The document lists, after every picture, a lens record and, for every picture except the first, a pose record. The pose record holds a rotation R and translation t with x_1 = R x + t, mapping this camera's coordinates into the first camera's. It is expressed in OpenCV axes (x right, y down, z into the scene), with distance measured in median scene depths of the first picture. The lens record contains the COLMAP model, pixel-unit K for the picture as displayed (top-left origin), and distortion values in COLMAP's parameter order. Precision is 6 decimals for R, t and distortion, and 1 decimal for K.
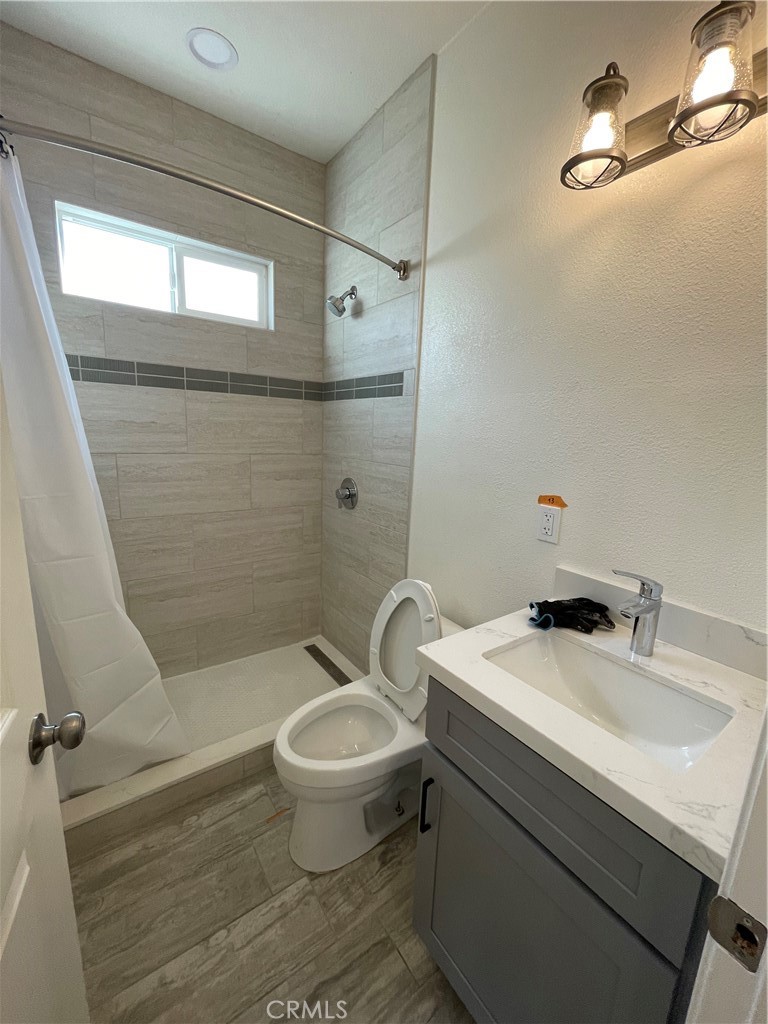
lens RADIAL K [[416.4, 0, 385.5], [0, 416.4, 510.5], [0, 0, 1]] dist [0.003272, -0.001267]
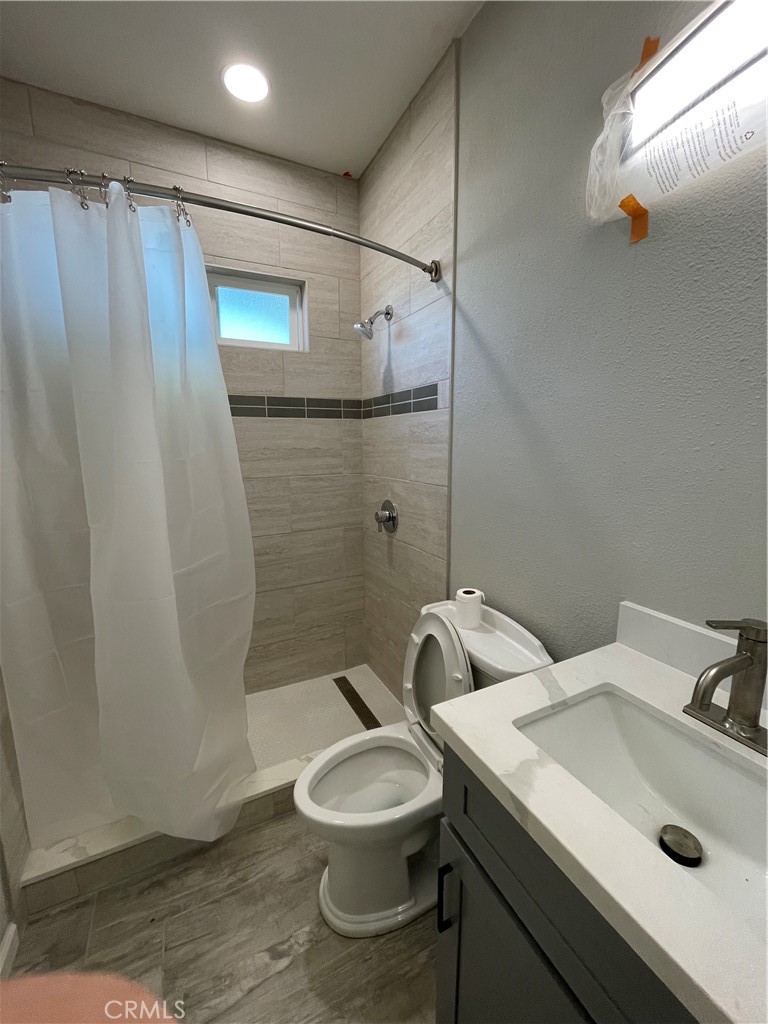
lens RADIAL K [[416.4, 0, 382.8], [0, 416.4, 514.4], [0, 0, 1]] dist [0.003272, -0.001267]
pose [[0.978900, 0.002496, -0.204323, 0.109470], [-0.008756, 0.999519, -0.029740, -0.021256], [0.204150, 0.030902, 0.978452, 0.103090]]
